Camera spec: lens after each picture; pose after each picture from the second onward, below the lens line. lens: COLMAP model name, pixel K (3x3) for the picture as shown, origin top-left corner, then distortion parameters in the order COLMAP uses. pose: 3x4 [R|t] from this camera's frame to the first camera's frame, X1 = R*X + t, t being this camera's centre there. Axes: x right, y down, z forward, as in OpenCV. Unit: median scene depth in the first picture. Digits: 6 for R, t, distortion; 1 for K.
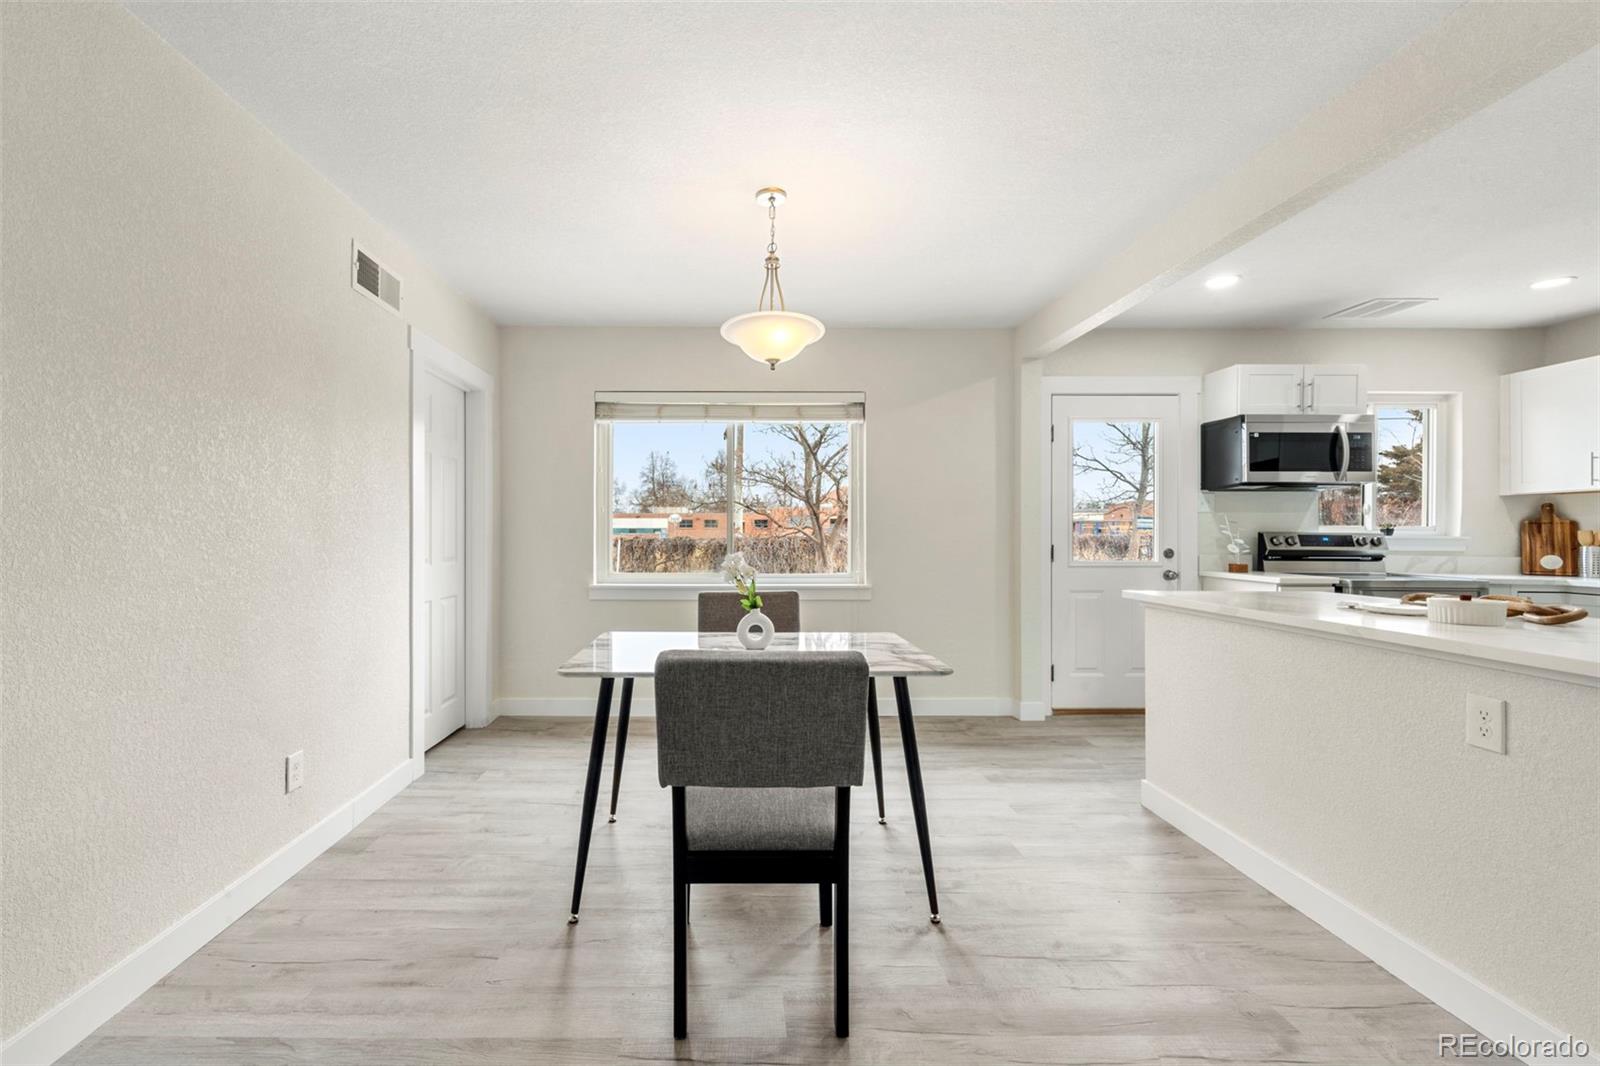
lens RADIAL K [[675.3, 0, 739.8], [0, 675.3, 533.0], [0, 0, 1]] dist [-0.000773, -0.000078]
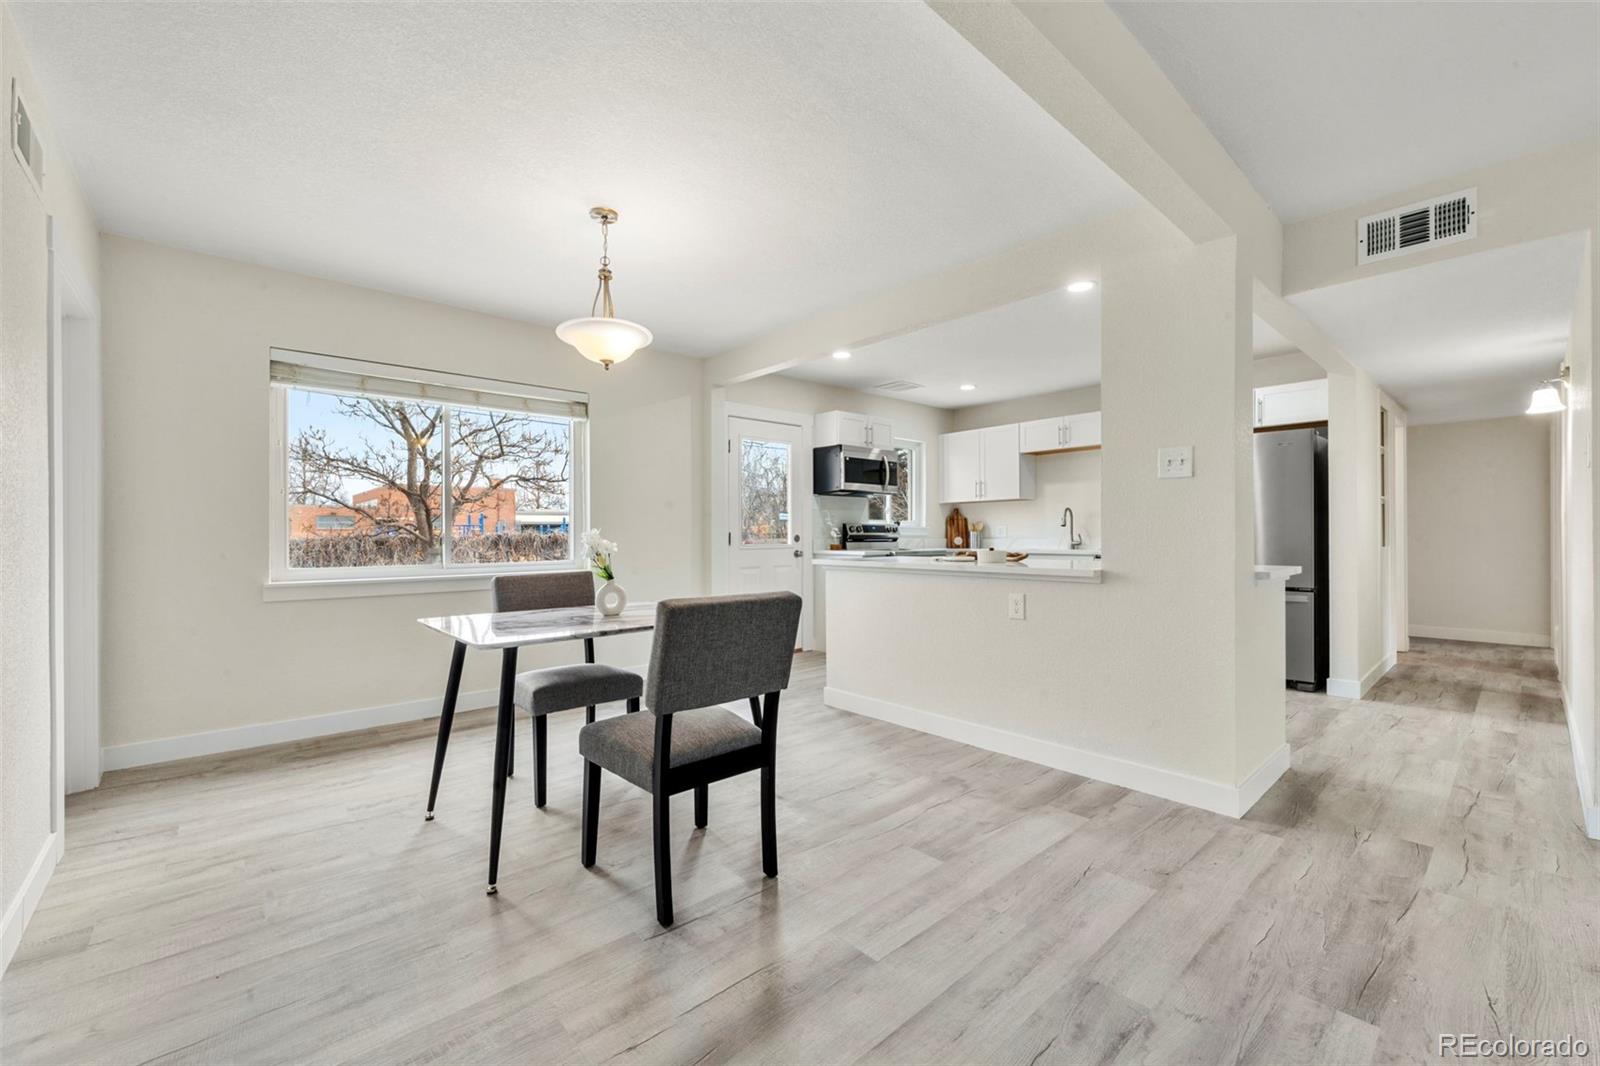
lens RADIAL K [[649.4, 0, 800.0], [0, 649.4, 533.0], [0, 0, 1]] dist [0.000149, 0.000191]
pose [[0.747076, -0.003909, 0.664727, -0.266004], [0.006344, 0.999979, -0.001250, 0.021584], [-0.664708, 0.005151, 0.747086, -0.015528]]
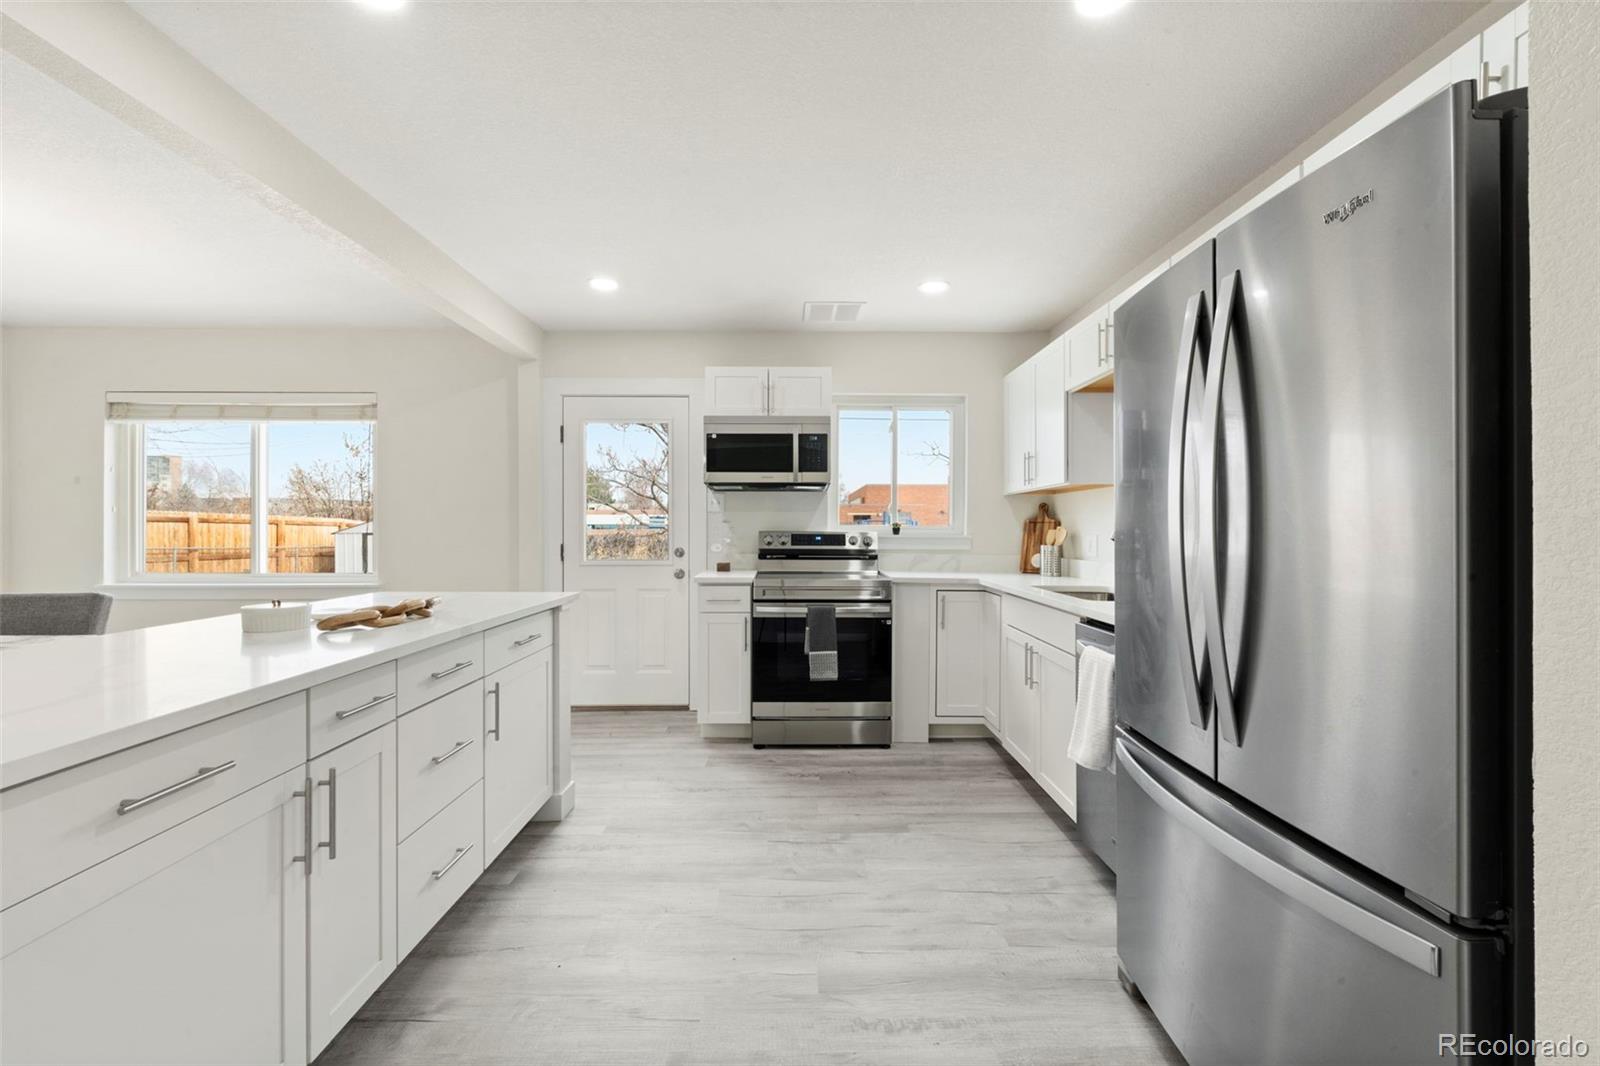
lens RADIAL K [[652.0, 0, 860.0], [0, 652.0, 526.2], [0, 0, 1]] dist [-0.001972, -0.000227]
pose [[0.999873, -0.000337, 0.015959, 0.915045], [0.000388, 0.999995, -0.003194, -0.006189], [-0.015957, 0.003200, 0.999868, 0.015679]]
